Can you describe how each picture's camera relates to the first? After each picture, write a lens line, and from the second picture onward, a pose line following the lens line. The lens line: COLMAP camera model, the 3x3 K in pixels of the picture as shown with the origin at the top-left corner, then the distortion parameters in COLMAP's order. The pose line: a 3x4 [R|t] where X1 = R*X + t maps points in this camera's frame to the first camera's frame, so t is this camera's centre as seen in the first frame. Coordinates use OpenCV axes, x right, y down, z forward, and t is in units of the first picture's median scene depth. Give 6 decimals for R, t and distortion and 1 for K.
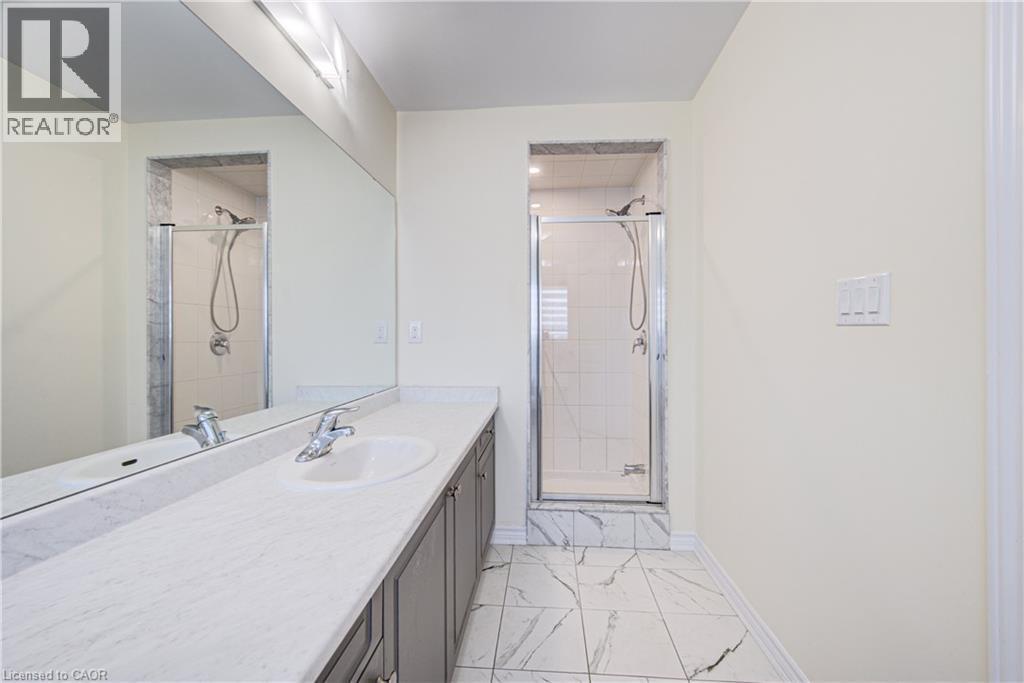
lens RADIAL K [[405.3, 0, 517.6], [0, 405.3, 335.9], [0, 0, 1]] dist [-0.000224, 0.000178]
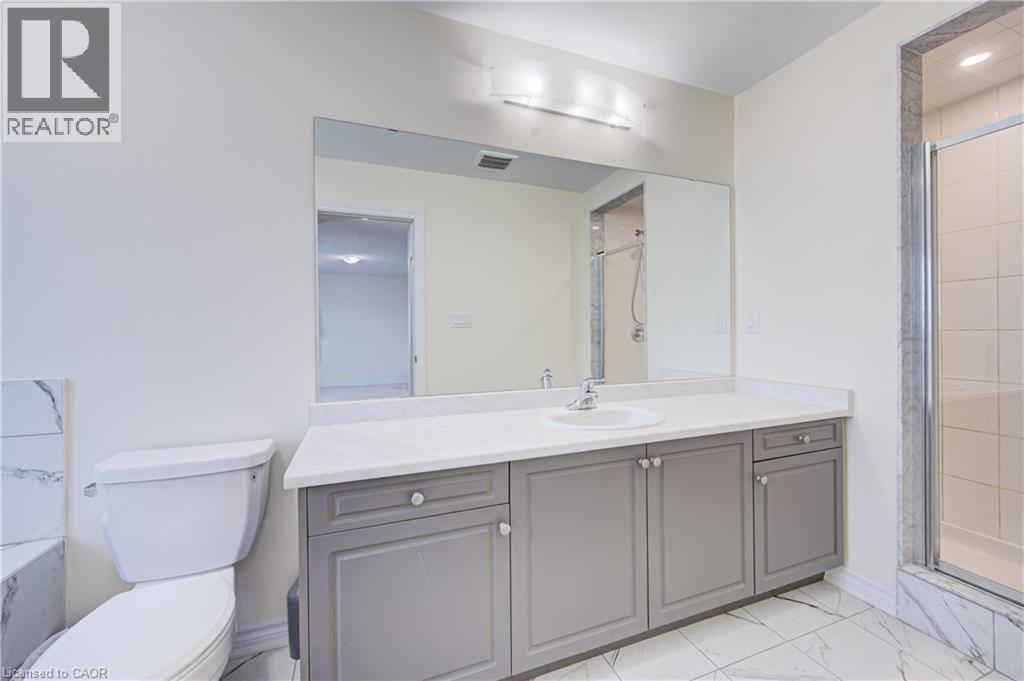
lens RADIAL K [[405.3, 0, 517.6], [0, 405.3, 334.9], [0, 0, 1]] dist [-0.000224, 0.000178]
pose [[0.424040, 0.006905, -0.905617, 0.360944], [0.005067, 0.999937, 0.009997, 0.009290], [0.905629, -0.008828, 0.423979, 0.098169]]
